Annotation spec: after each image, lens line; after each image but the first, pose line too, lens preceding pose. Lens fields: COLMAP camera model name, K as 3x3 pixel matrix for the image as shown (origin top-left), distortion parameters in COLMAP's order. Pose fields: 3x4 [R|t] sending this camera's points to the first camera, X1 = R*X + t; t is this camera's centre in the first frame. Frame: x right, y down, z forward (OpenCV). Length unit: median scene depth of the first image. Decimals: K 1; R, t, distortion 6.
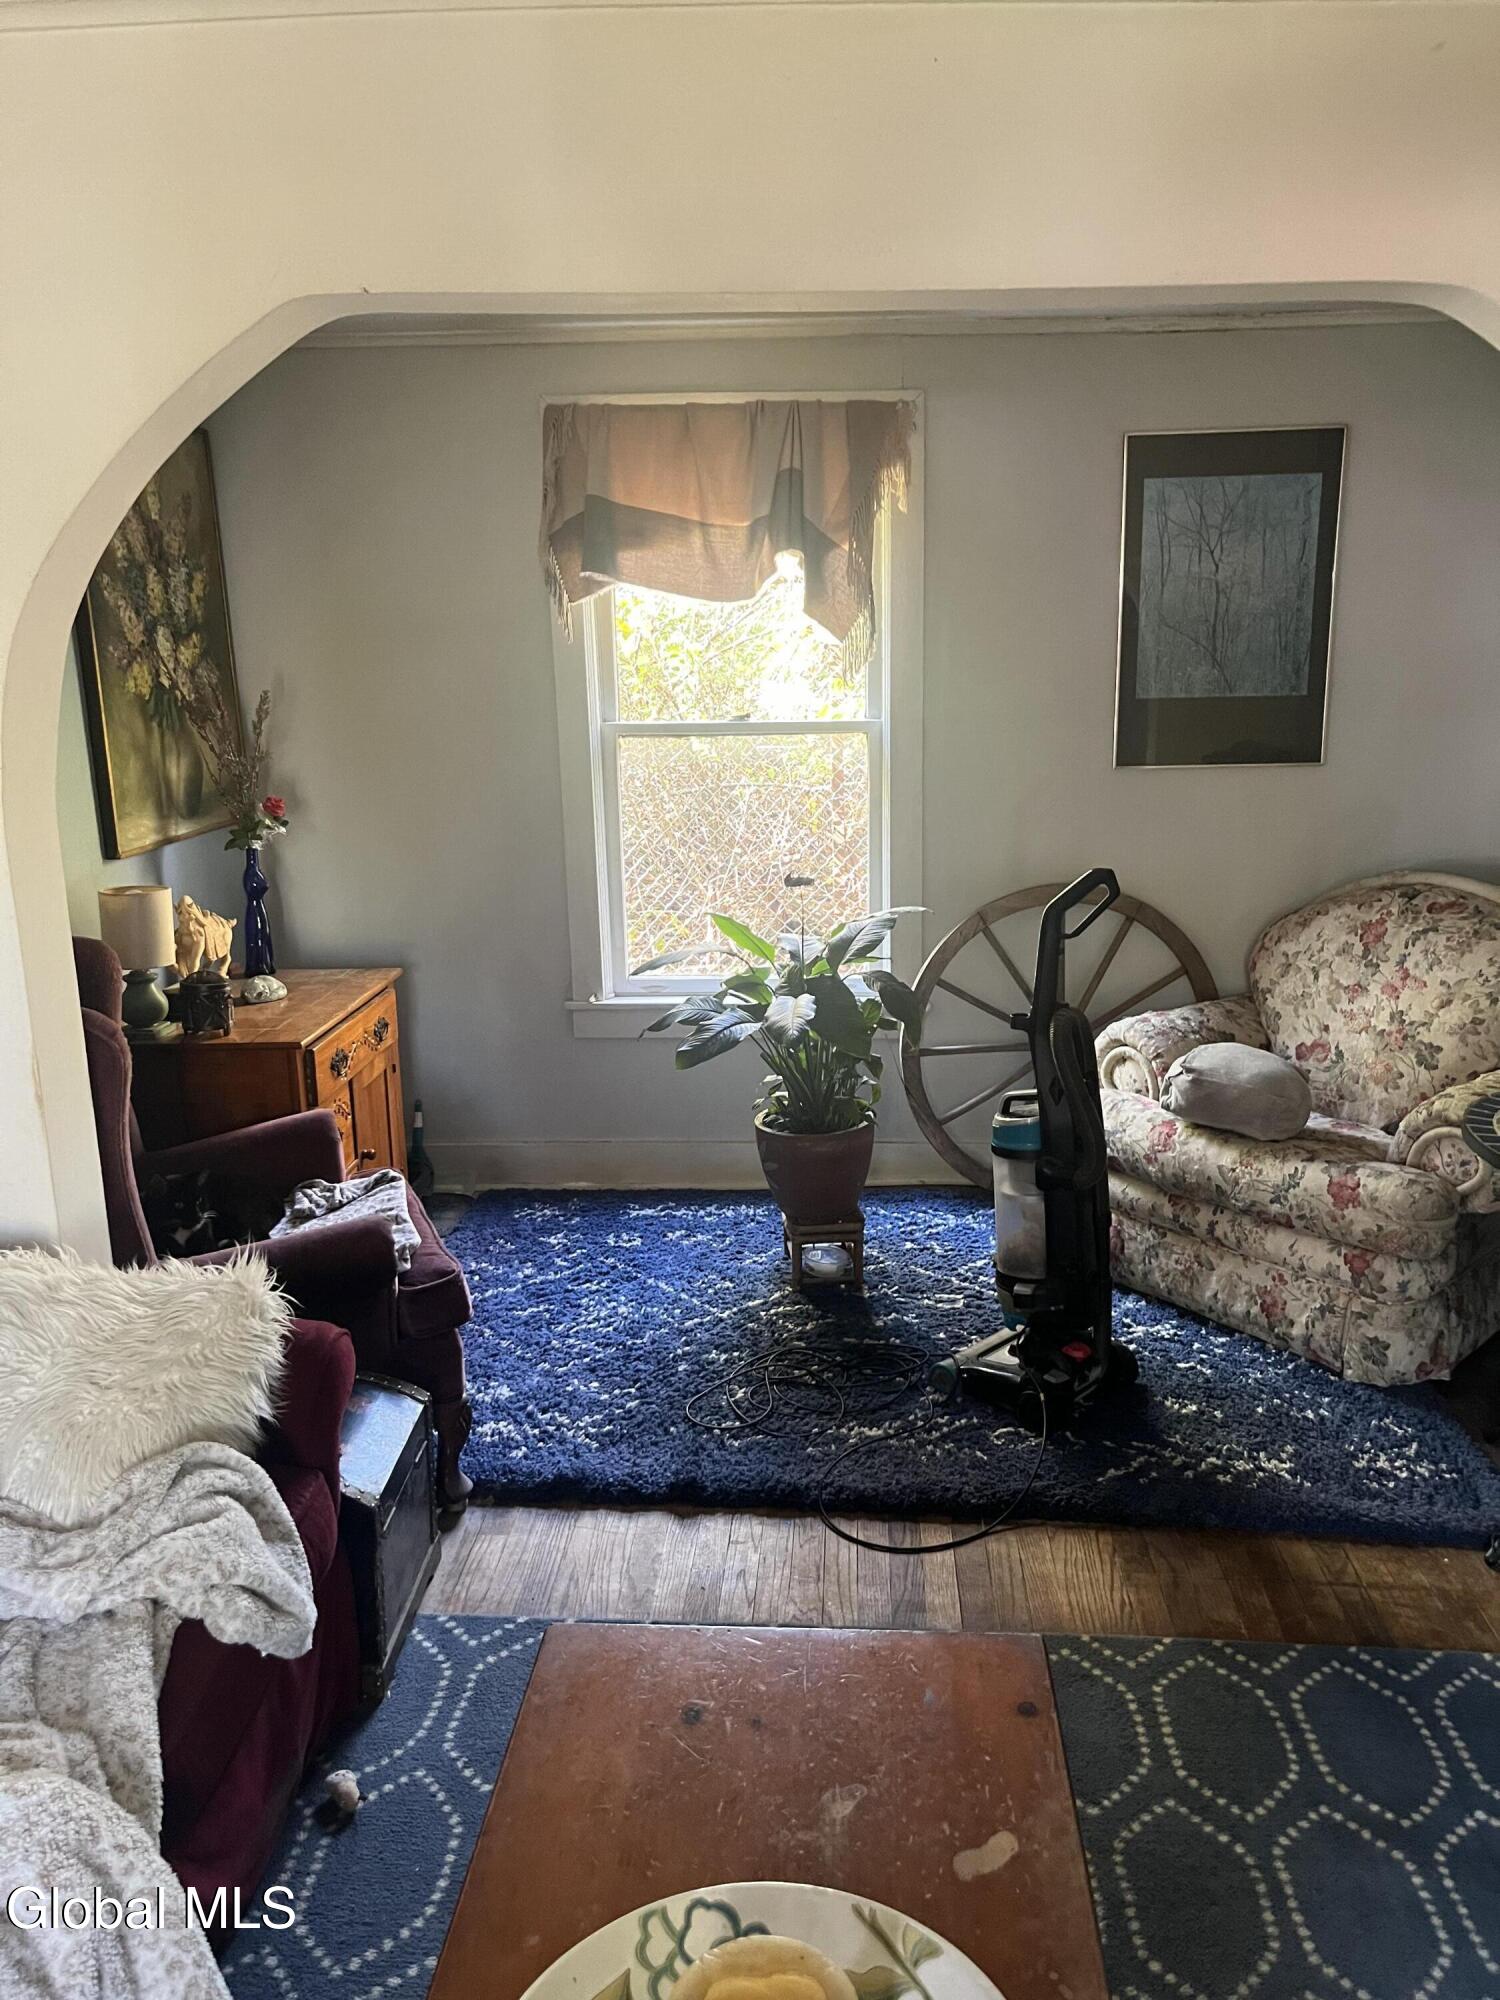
lens RADIAL K [[1517.7, 0, 773.9], [0, 1517.7, 994.5], [0, 0, 1]] dist [0.020500, 0.000080]
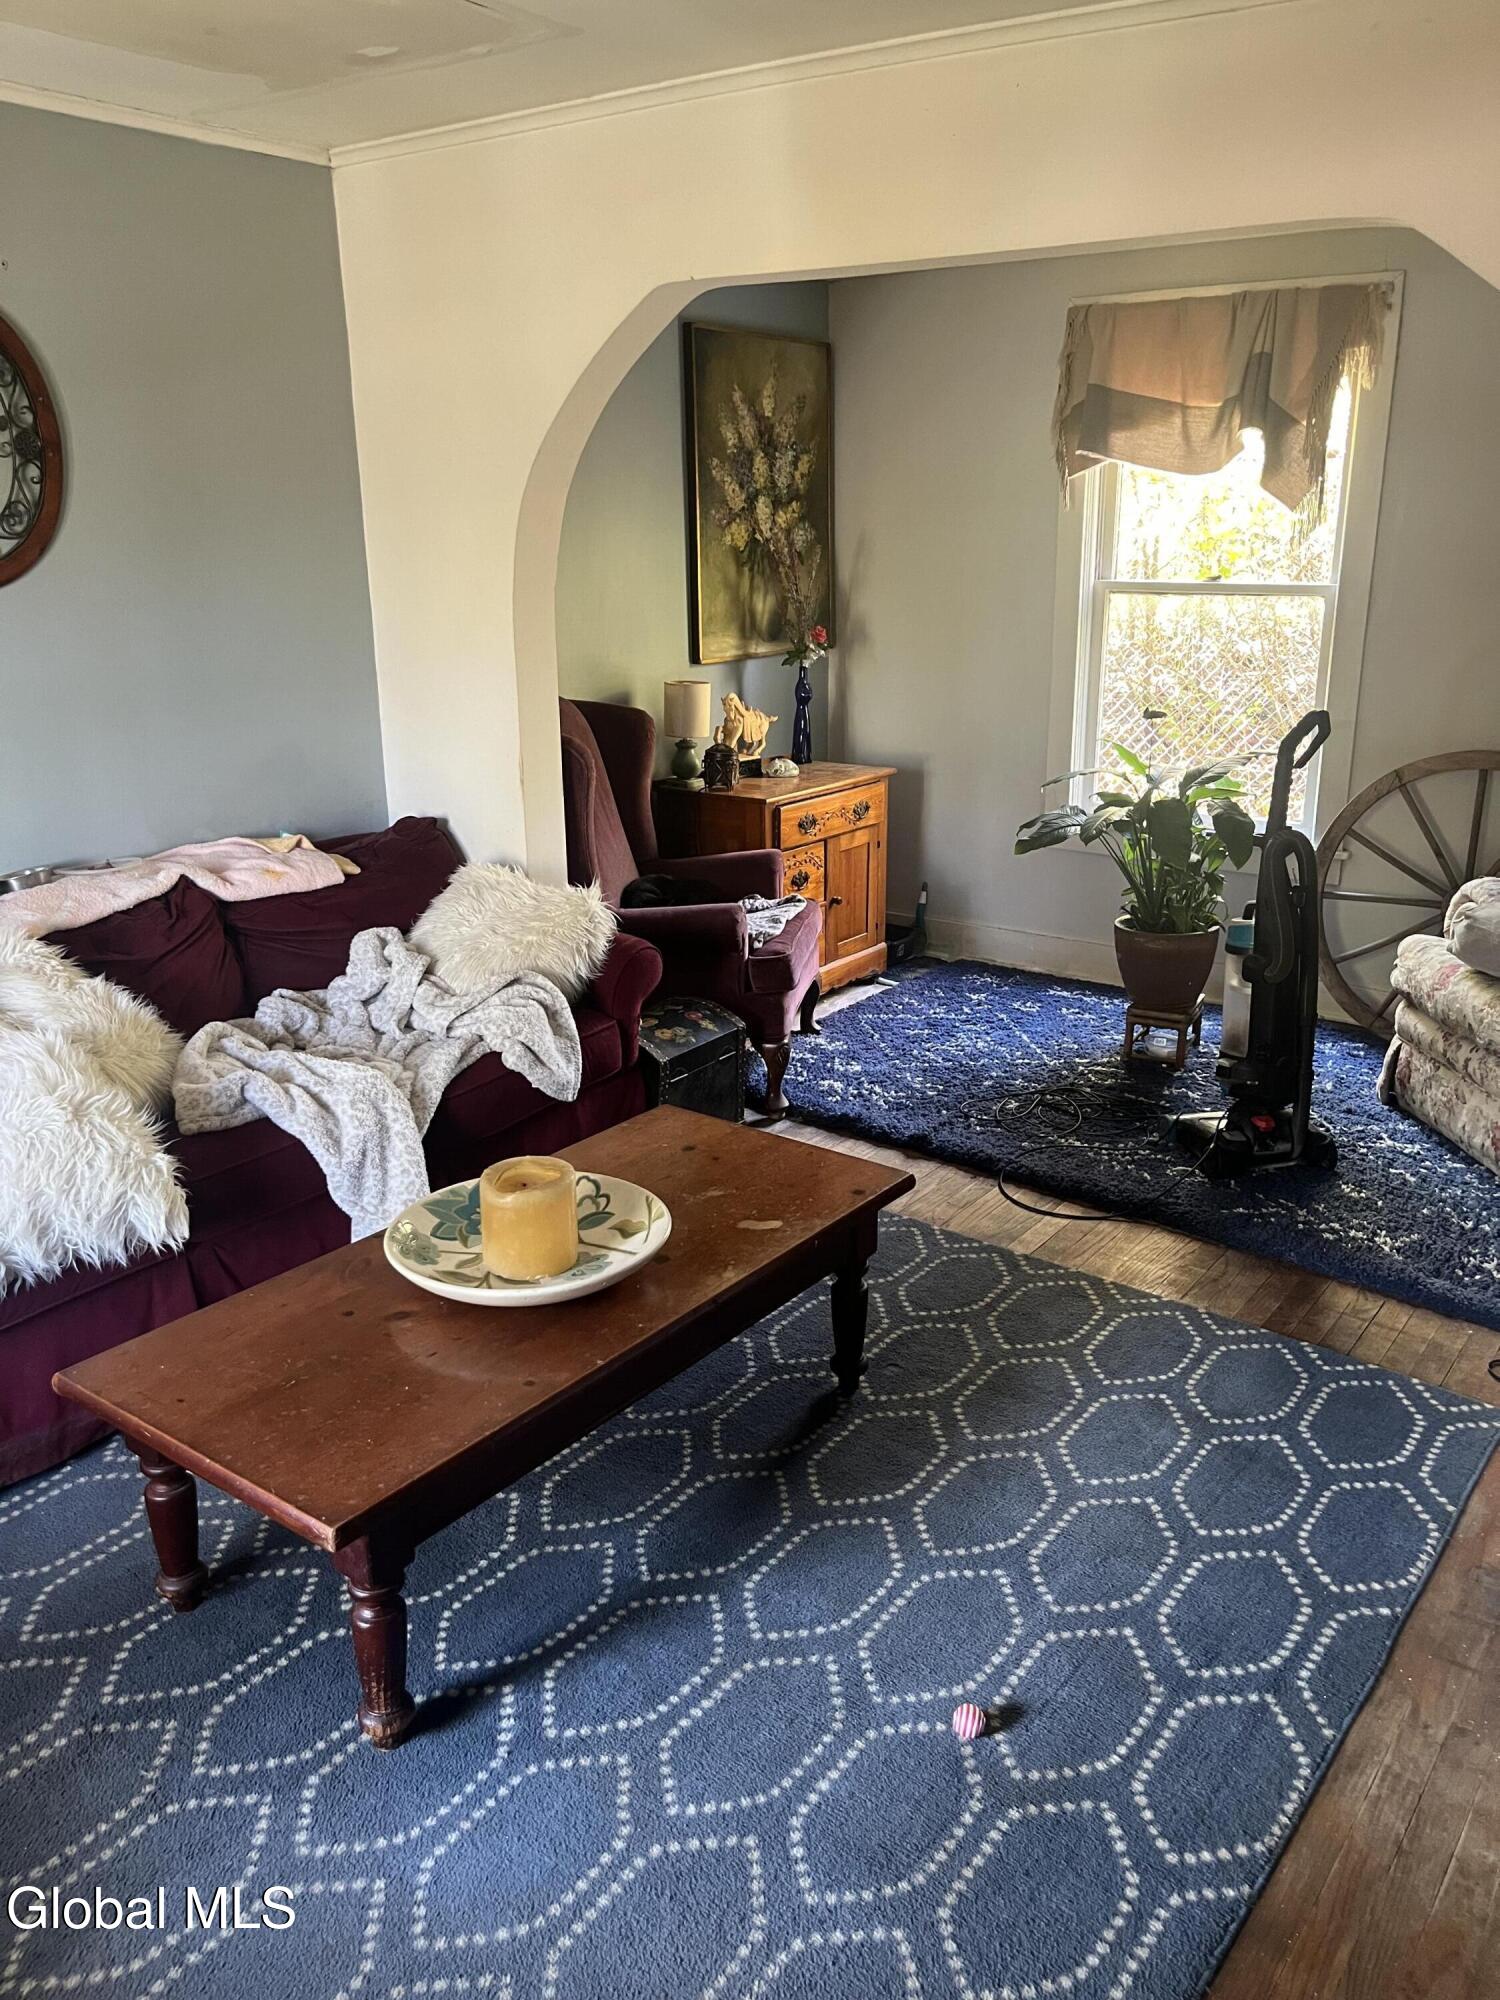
lens RADIAL K [[1520.3, 0, 778.7], [0, 1520.3, 1037.7], [0, 0, 1]] dist [0.005749, -0.000498]
pose [[0.840325, 0.184354, -0.509772, 0.403773], [-0.132495, 0.981723, 0.136623, 0.048071], [0.525641, -0.047265, 0.849392, -0.179229]]
